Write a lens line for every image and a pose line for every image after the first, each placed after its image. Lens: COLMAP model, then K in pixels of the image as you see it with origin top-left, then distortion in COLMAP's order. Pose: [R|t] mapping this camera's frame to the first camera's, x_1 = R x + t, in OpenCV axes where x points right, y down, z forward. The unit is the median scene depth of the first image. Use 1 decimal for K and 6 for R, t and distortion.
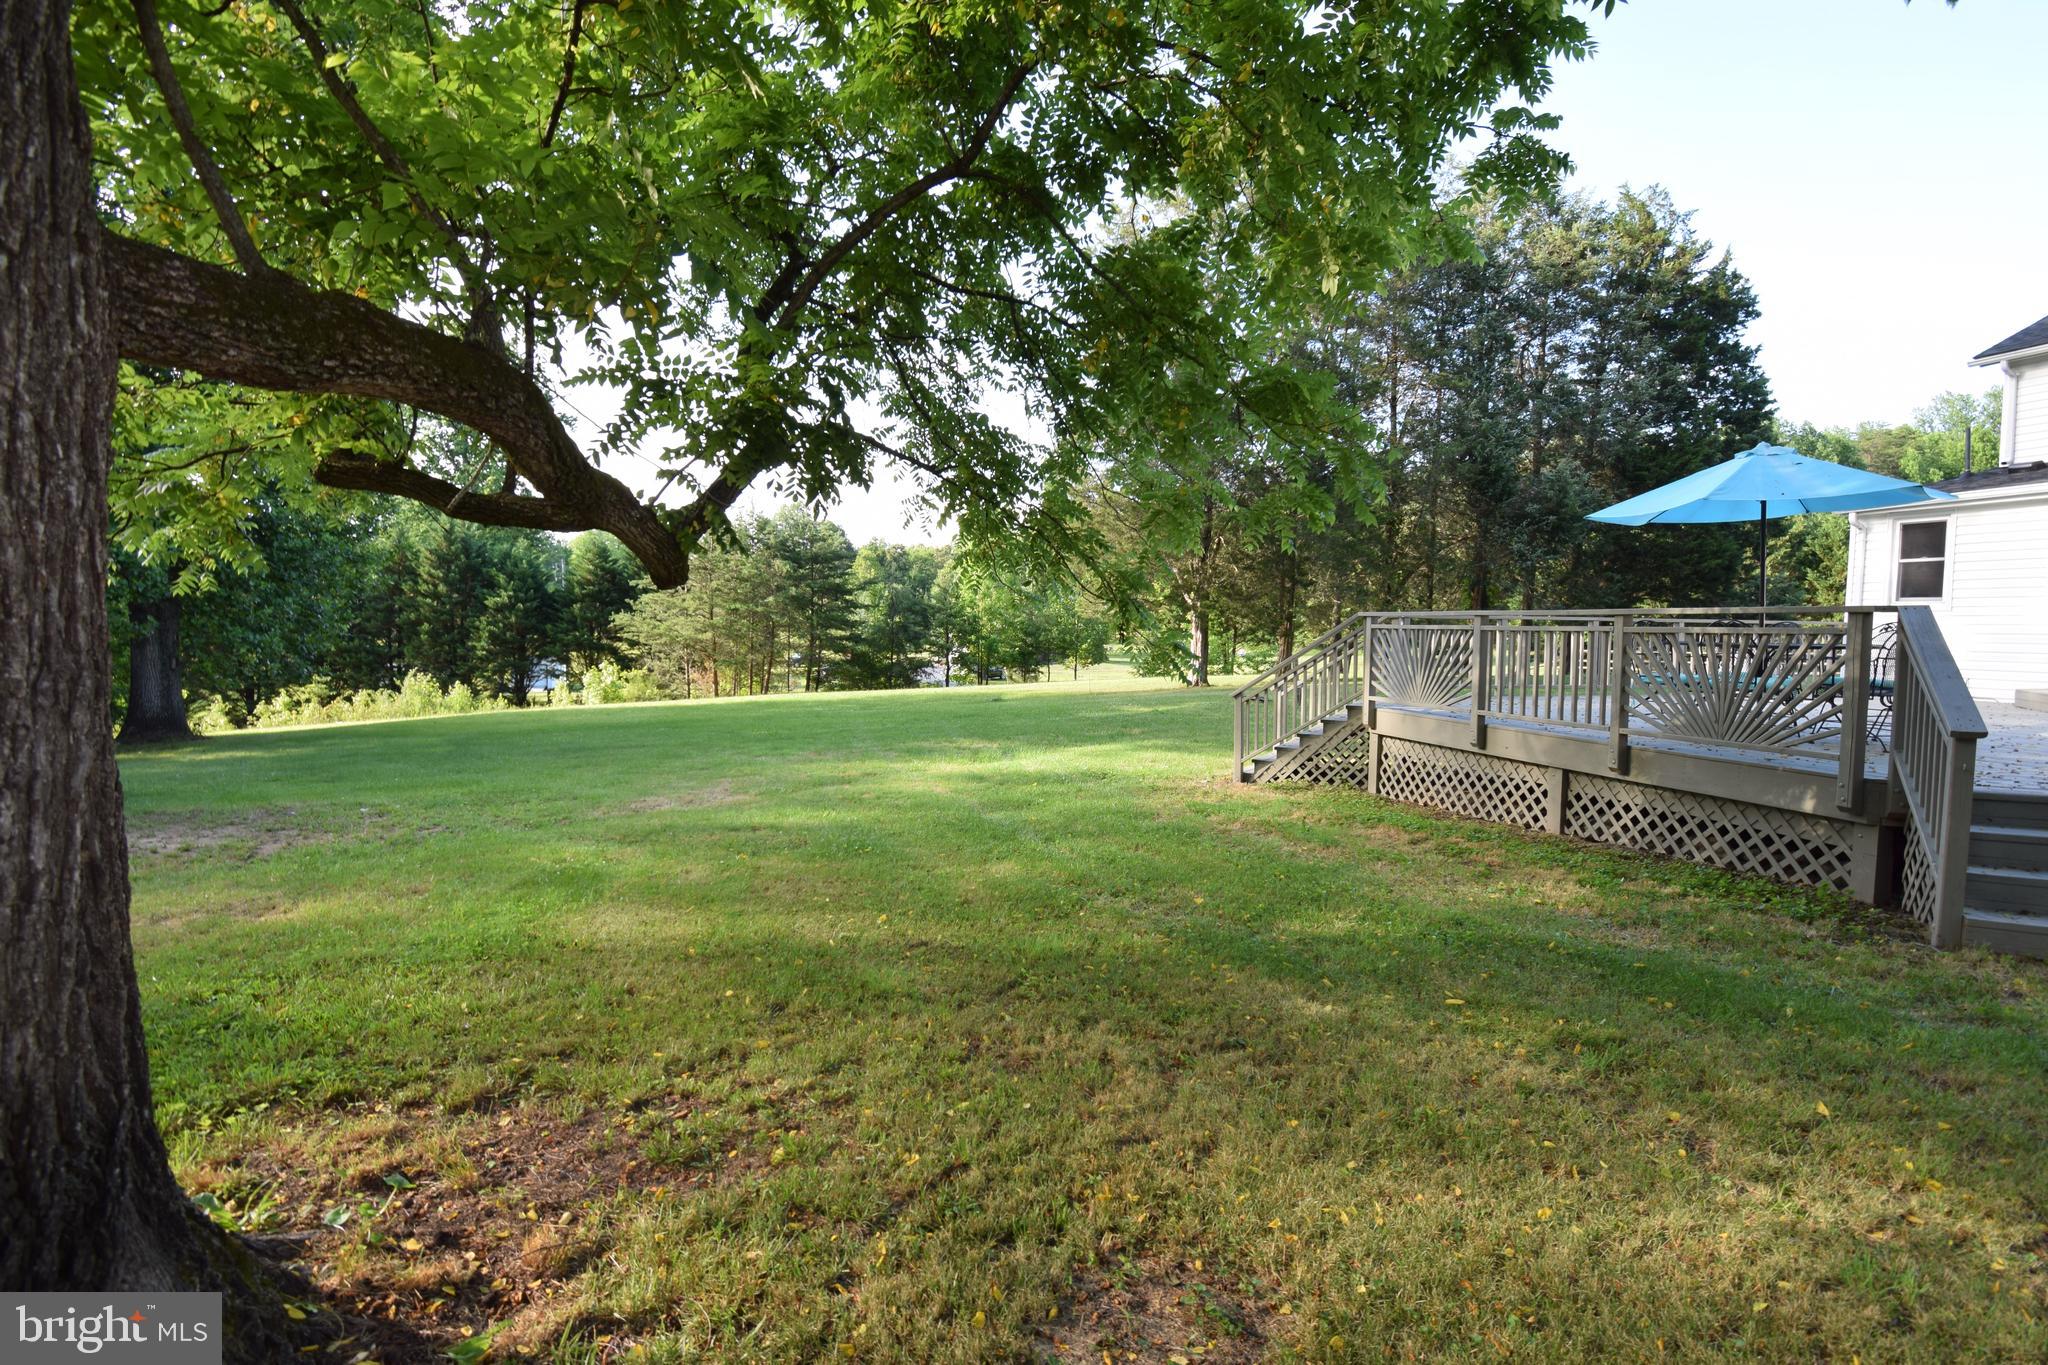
lens RADIAL K [[950.9, 0, 1024.0], [0, 950.9, 682.5], [0, 0, 1]] dist [-0.000500, -0.015930]
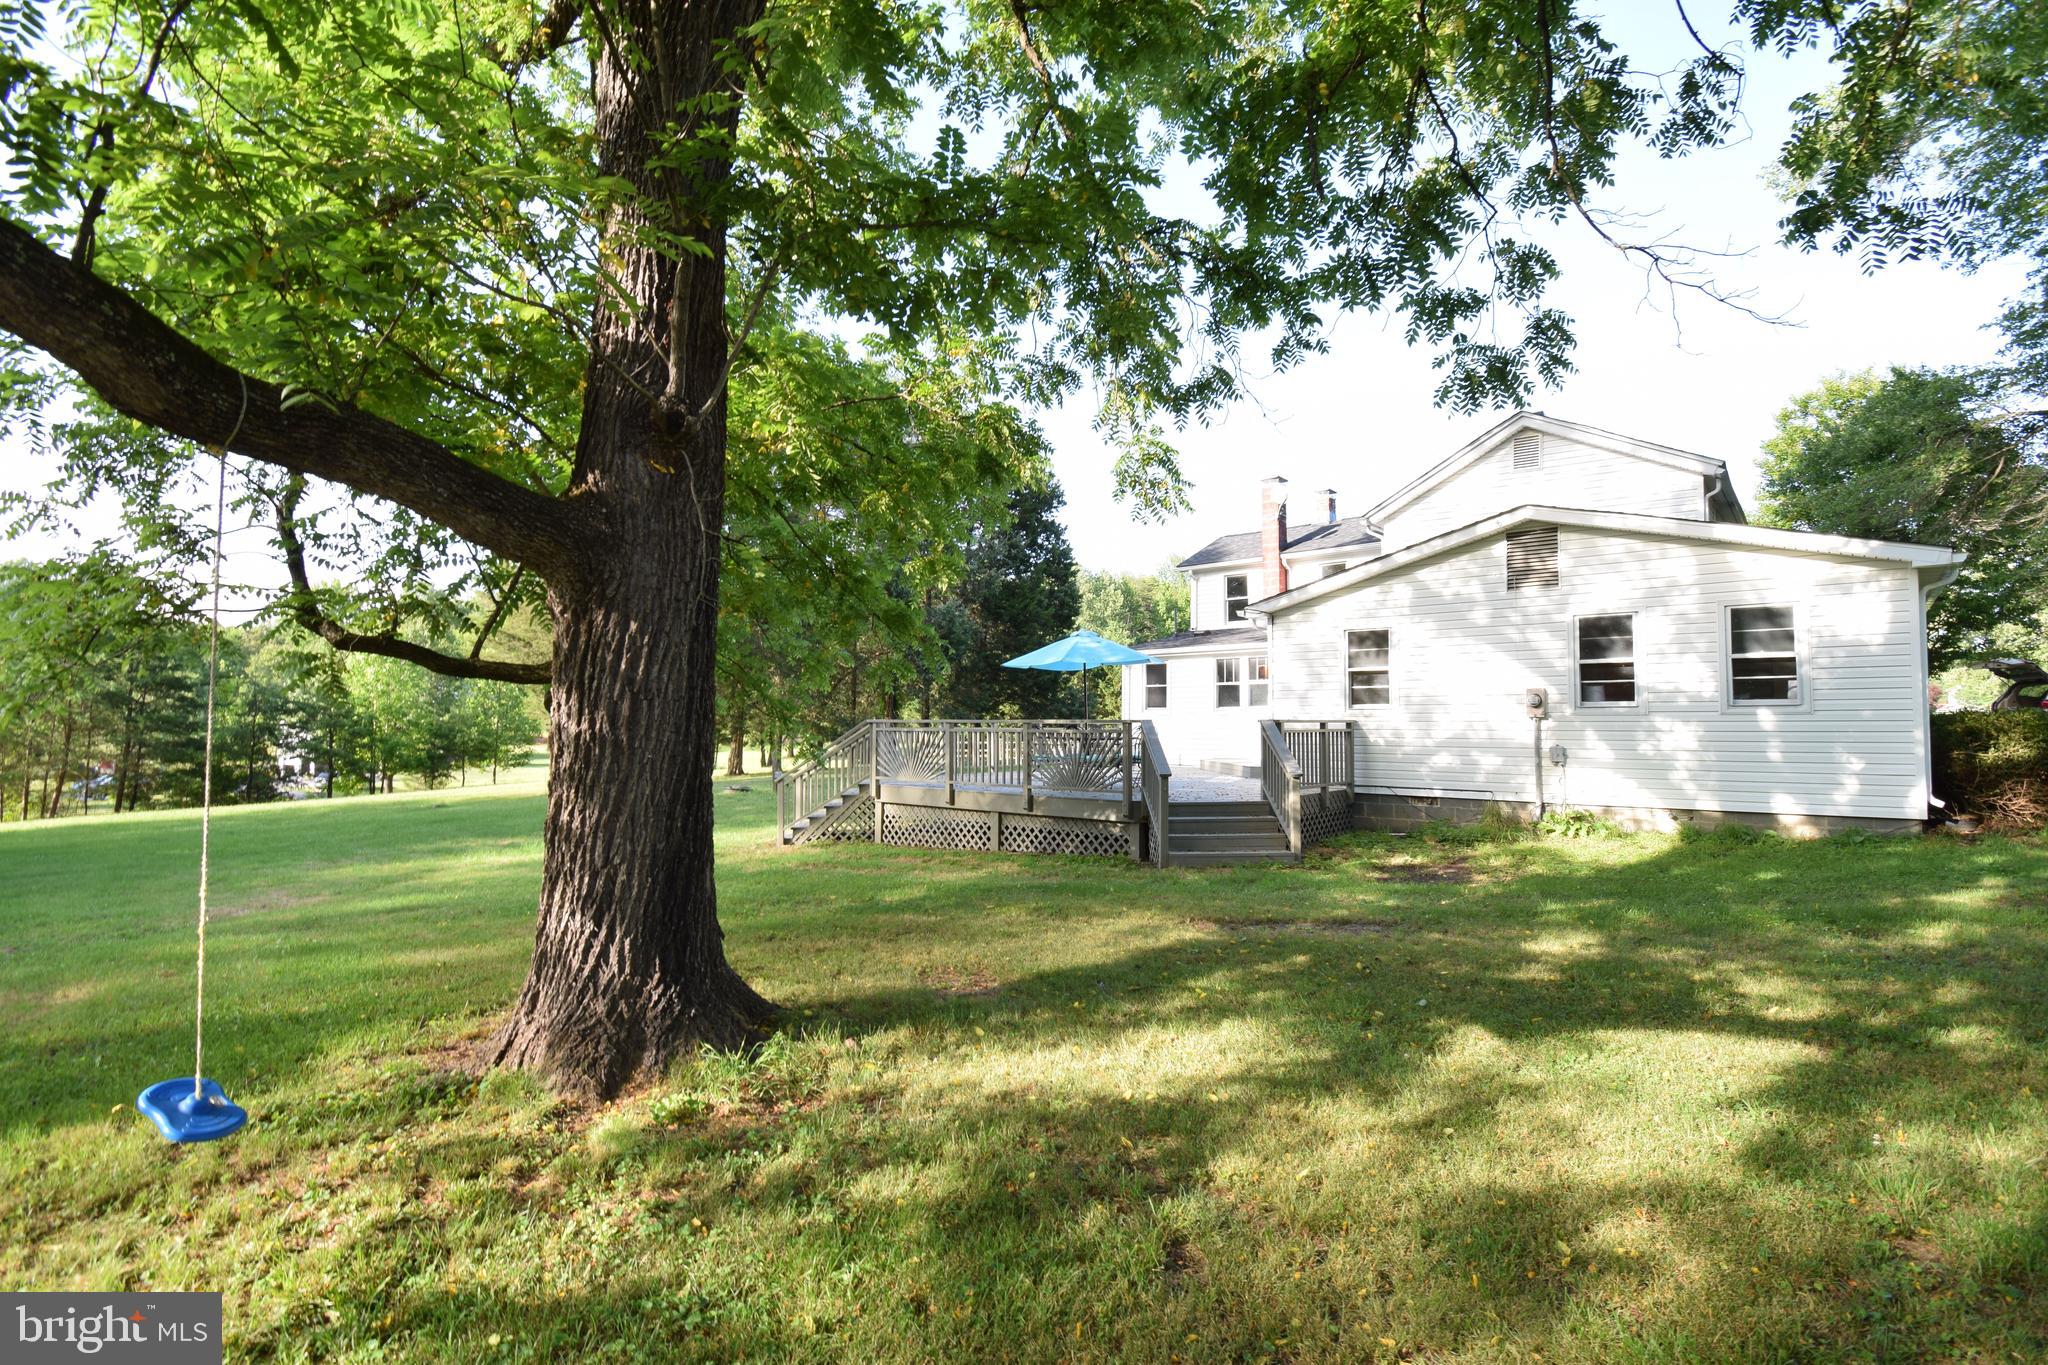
lens RADIAL K [[950.9, 0, 1024.0], [0, 950.9, 682.5], [0, 0, 1]] dist [-0.000500, -0.015930]
pose [[0.818040, 0.018710, 0.574857, -0.254803], [0.040112, 0.995181, -0.089471, 0.008719], [-0.573761, 0.096249, 0.813348, -0.294979]]
